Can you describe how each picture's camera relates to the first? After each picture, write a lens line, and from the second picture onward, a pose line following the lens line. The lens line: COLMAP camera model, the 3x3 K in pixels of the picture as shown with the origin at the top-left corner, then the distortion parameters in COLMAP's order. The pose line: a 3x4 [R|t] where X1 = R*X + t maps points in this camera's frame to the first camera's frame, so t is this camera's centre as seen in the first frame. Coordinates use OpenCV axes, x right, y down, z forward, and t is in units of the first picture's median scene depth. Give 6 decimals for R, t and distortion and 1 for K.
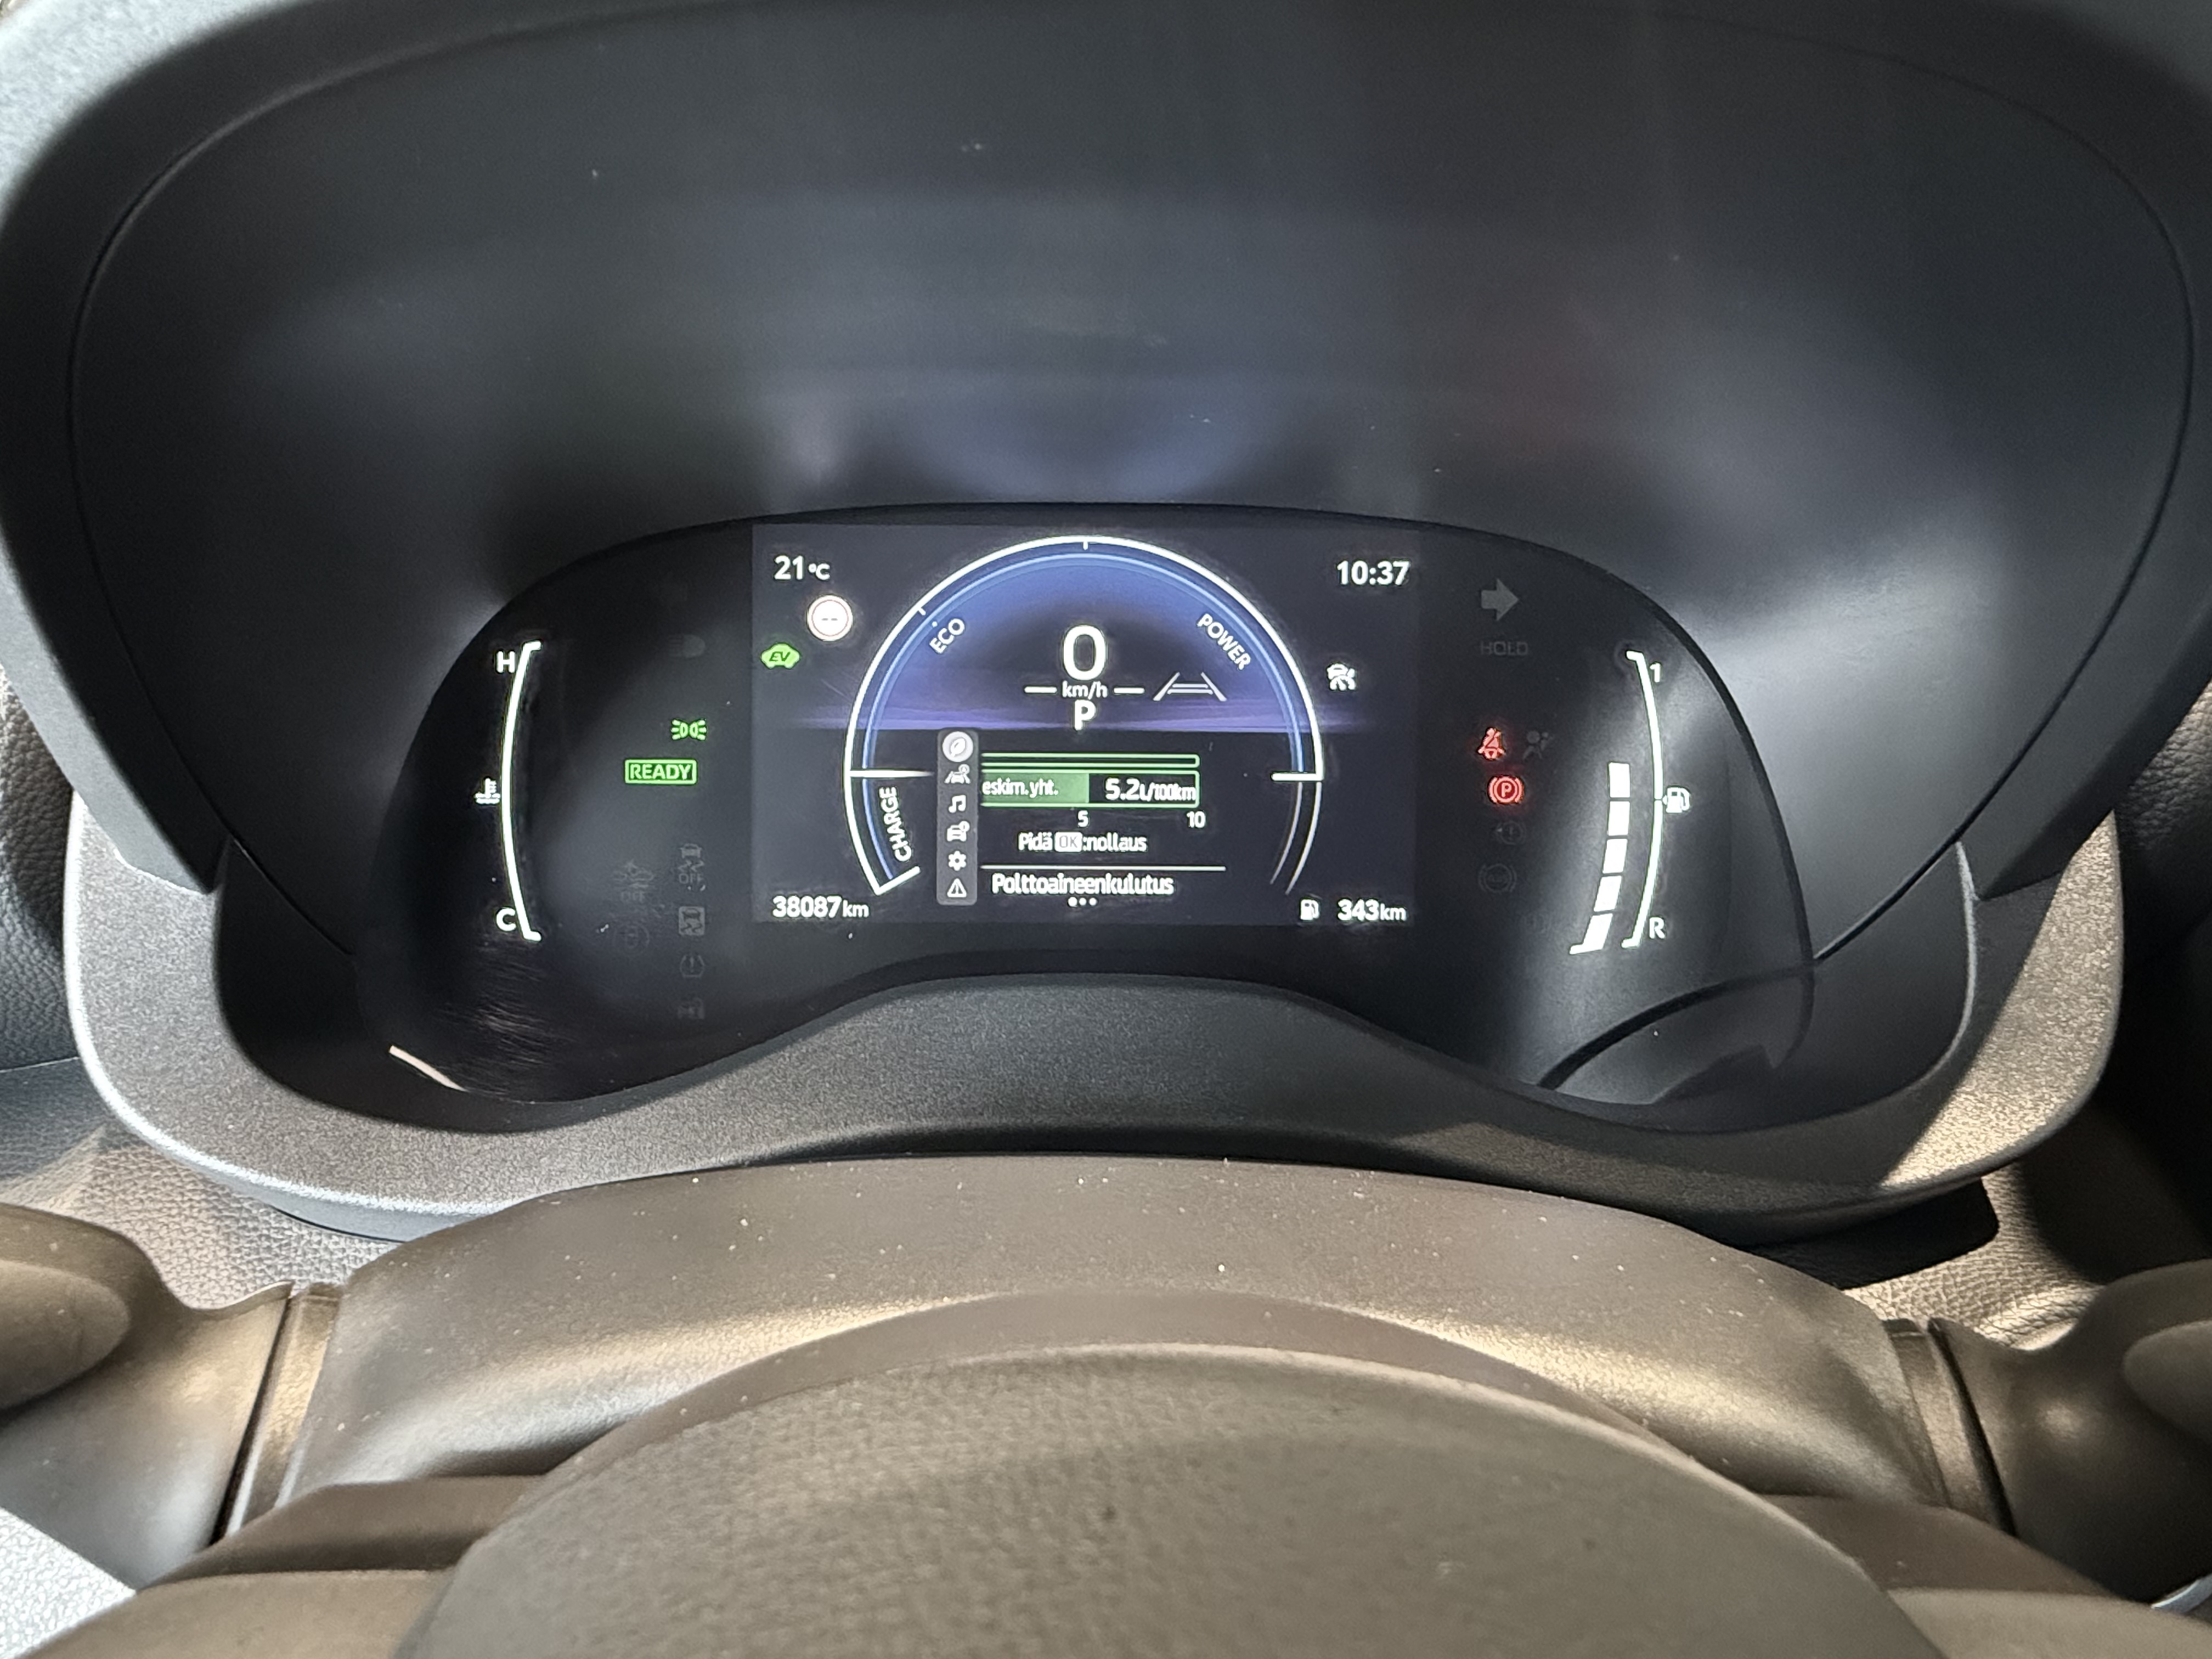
lens RADIAL K [[1305.6, 0, 1097.2], [0, 1305.6, 837.0], [0, 0, 1]] dist [0.005016, -0.002331]
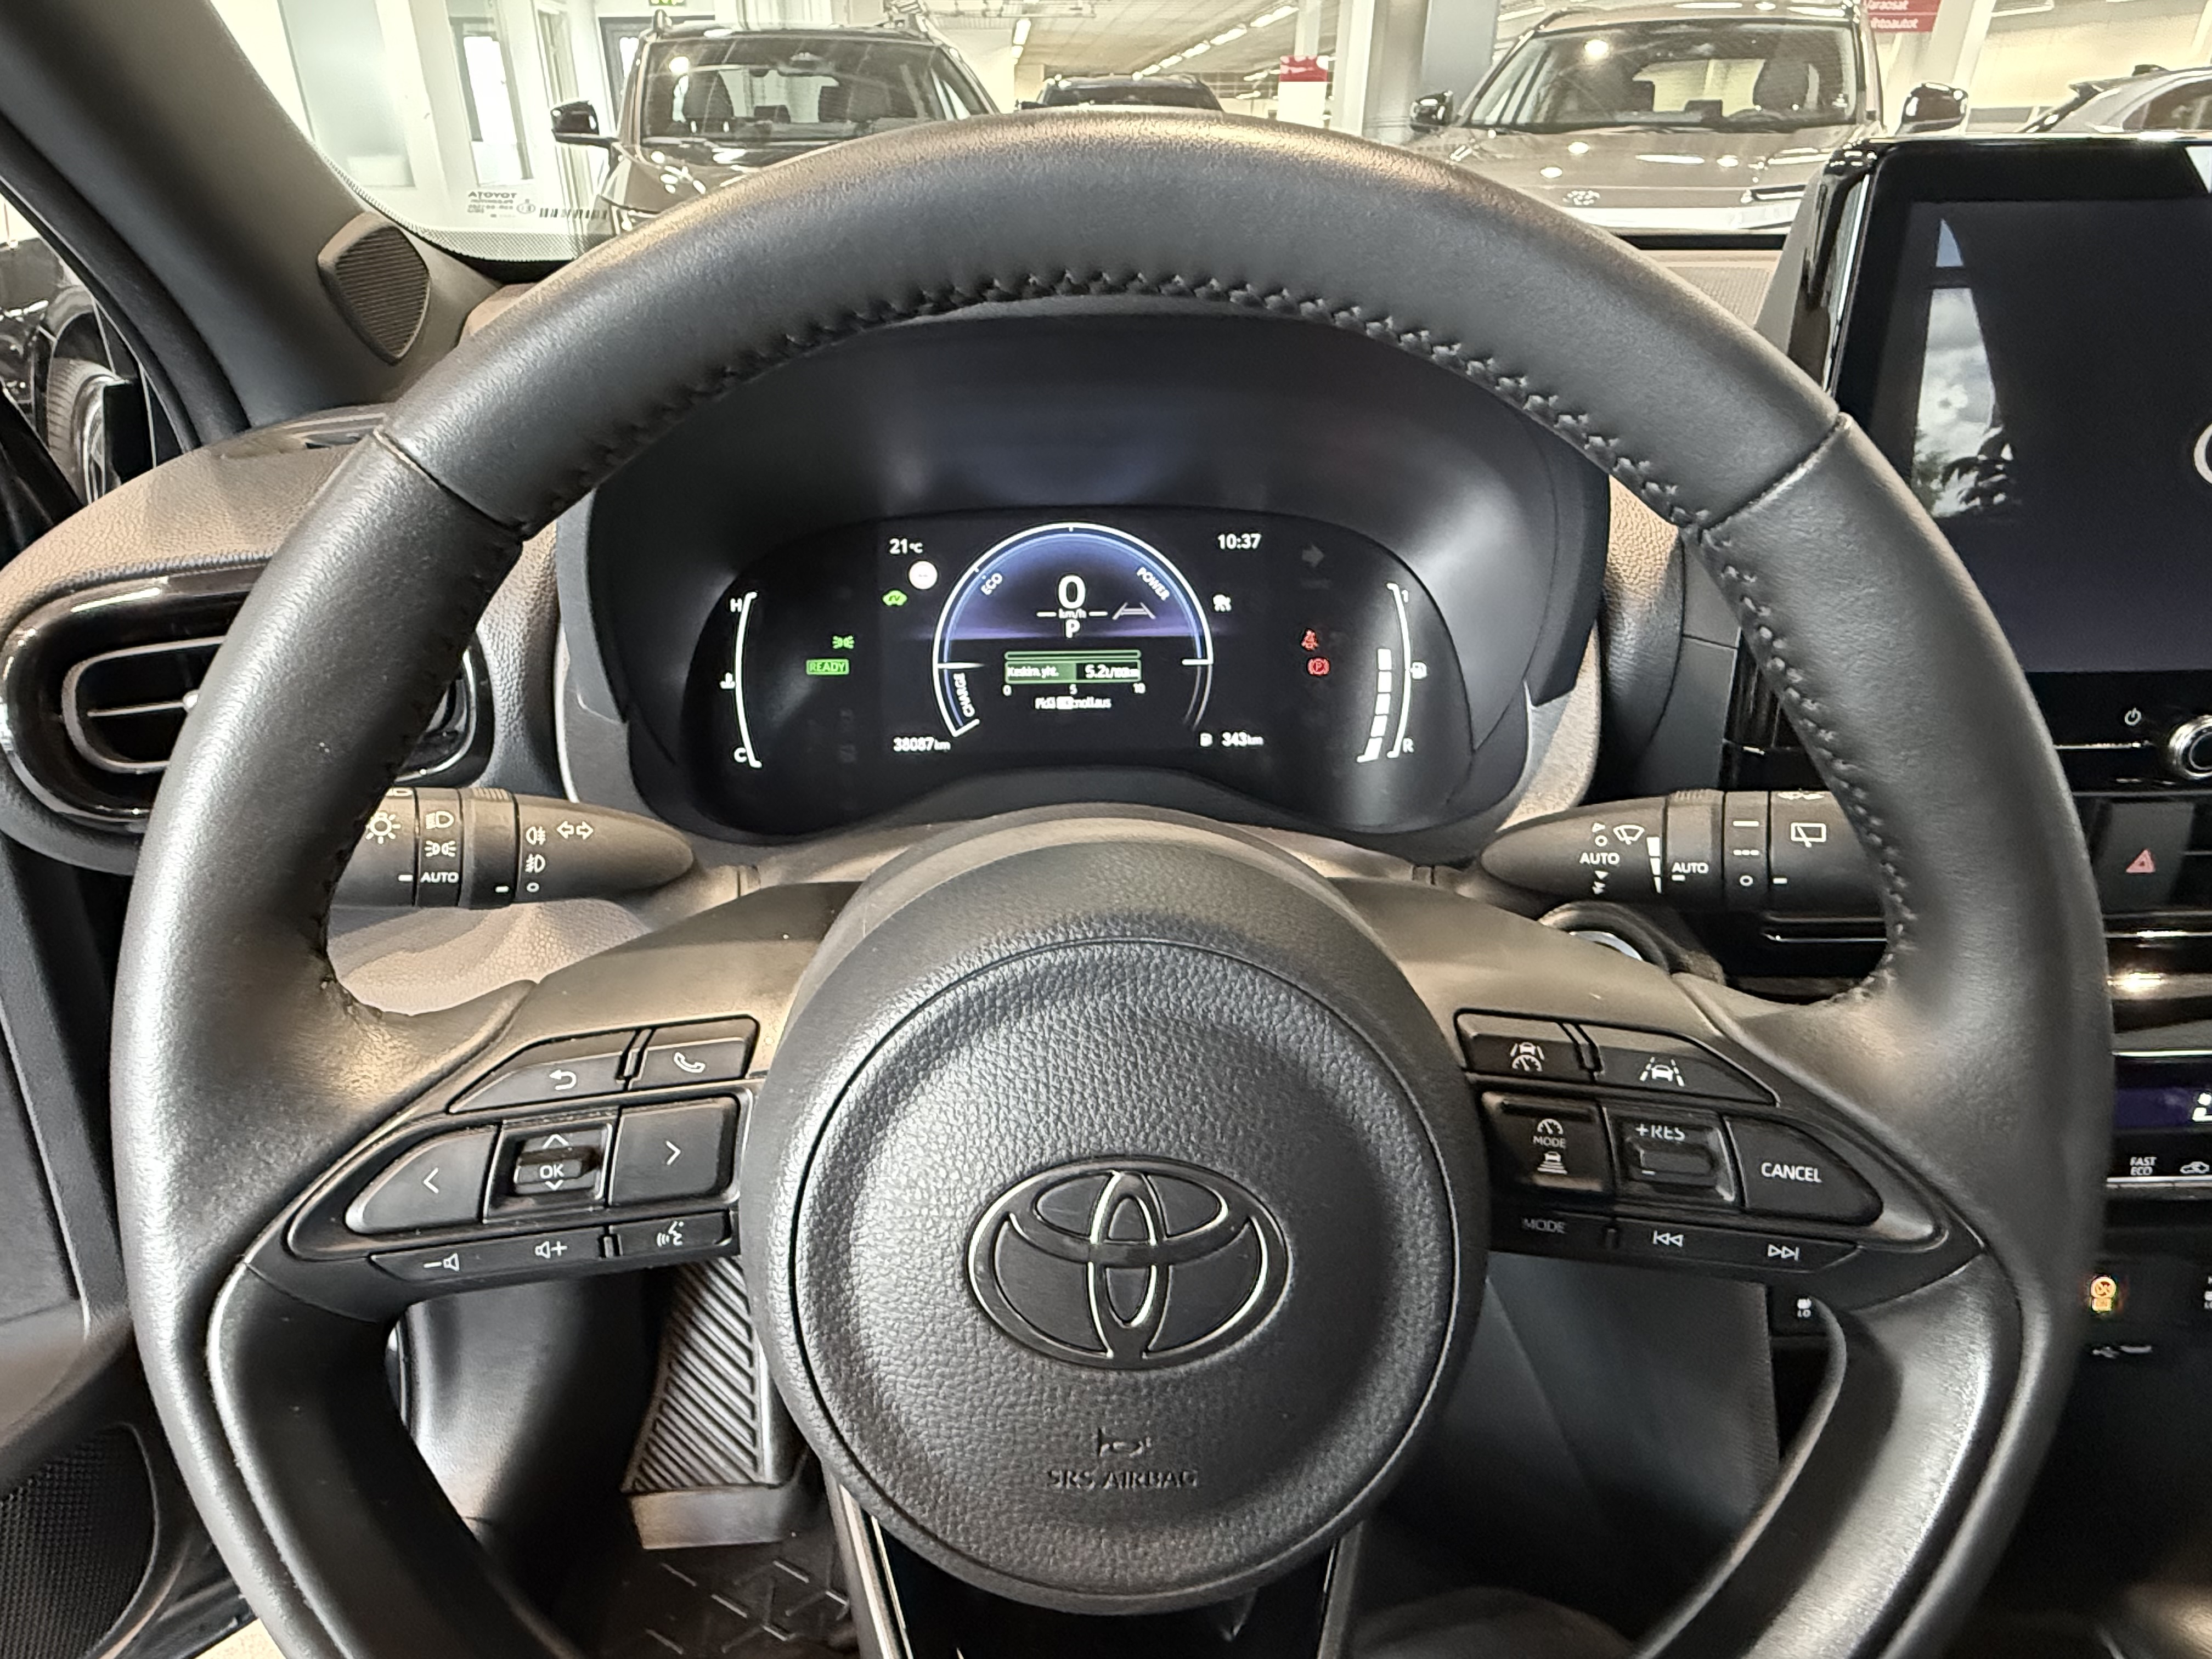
lens RADIAL K [[1305.6, 0, 1088.5], [0, 1305.6, 828.9], [0, 0, 1]] dist [0.005016, -0.002331]
pose [[0.999702, -0.020697, -0.012968, 0.028112], [0.021066, 0.999357, 0.029005, 0.120561], [0.012359, -0.029269, 0.999495, -0.723525]]
